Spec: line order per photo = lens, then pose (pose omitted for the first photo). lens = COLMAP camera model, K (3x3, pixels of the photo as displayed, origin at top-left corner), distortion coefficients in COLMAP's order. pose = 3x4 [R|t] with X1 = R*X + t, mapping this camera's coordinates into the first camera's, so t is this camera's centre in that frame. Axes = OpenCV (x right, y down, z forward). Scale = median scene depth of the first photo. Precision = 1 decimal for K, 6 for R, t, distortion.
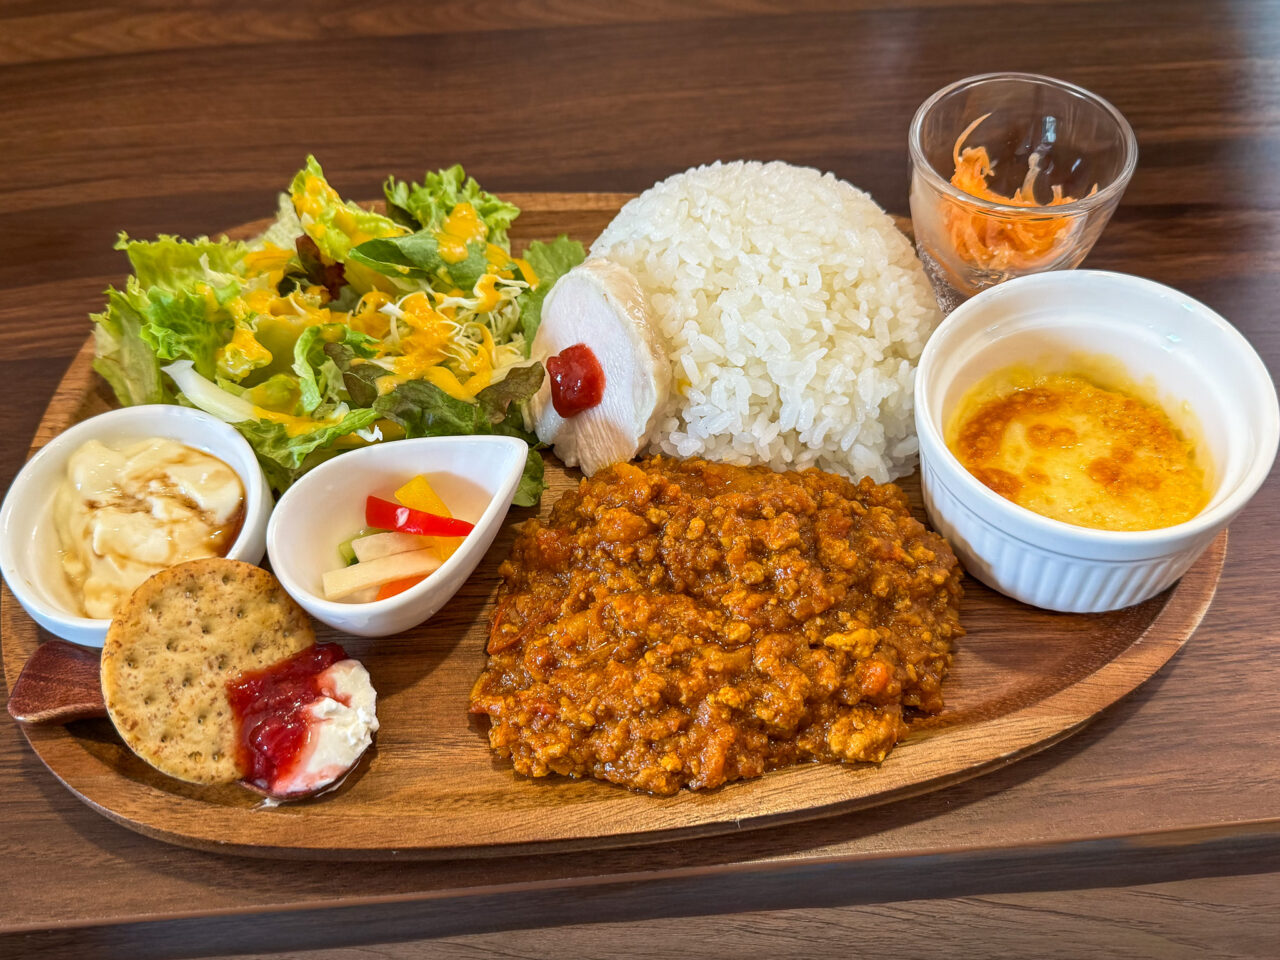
lens RADIAL K [[1017.7, 0, 640.0], [0, 1017.7, 480.0], [0, 0, 1]] dist [0.006184, -0.110343]
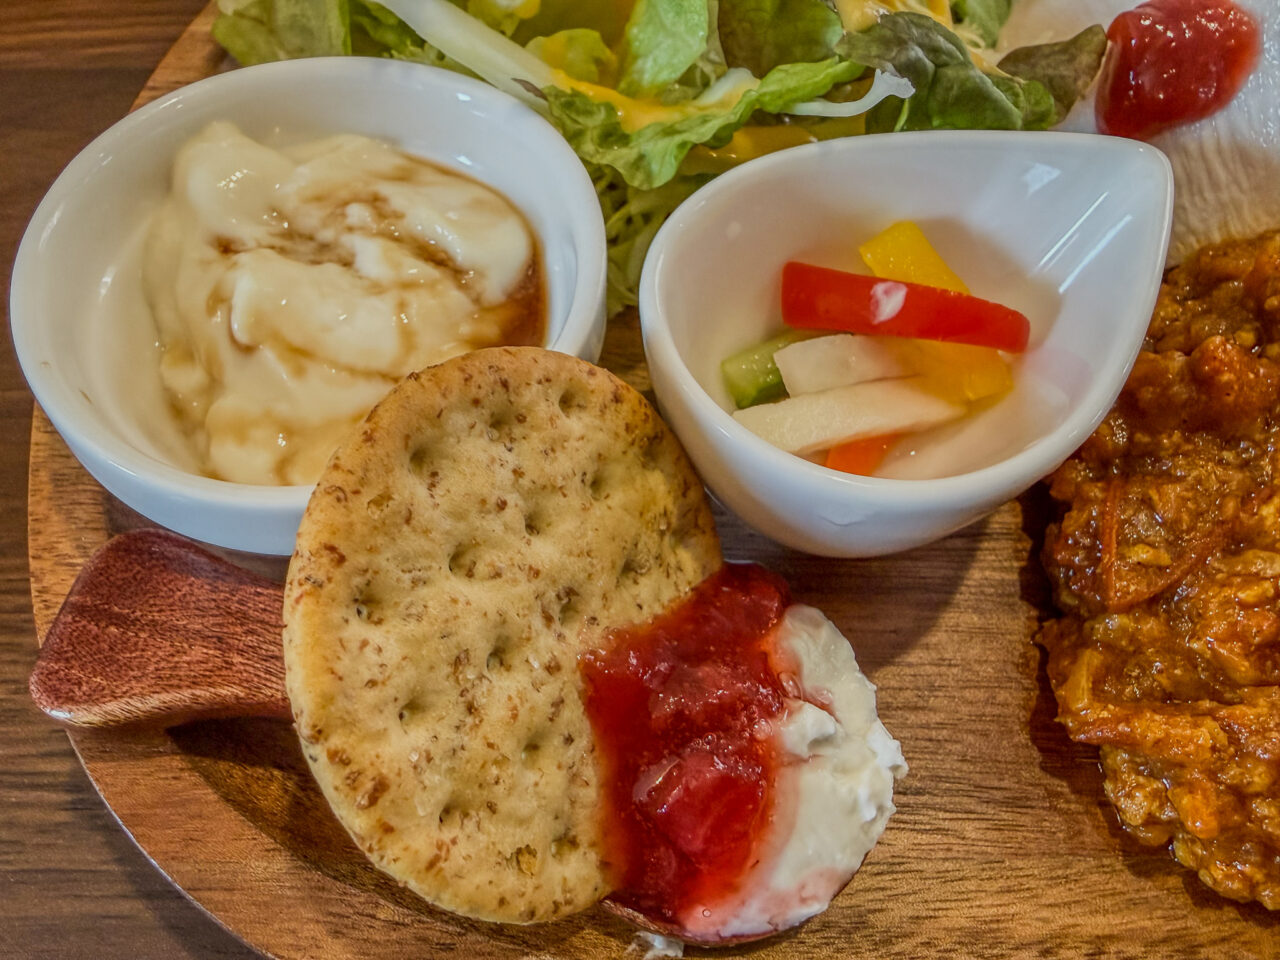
lens RADIAL K [[972.2, 0, 640.0], [0, 972.2, 480.0], [0, 0, 1]] dist [0.003508, -0.057789]
pose [[0.997690, 0.052211, -0.043448, -0.360712], [-0.048071, 0.994652, 0.091415, 0.091642], [0.047988, -0.089115, 0.994865, 0.610854]]
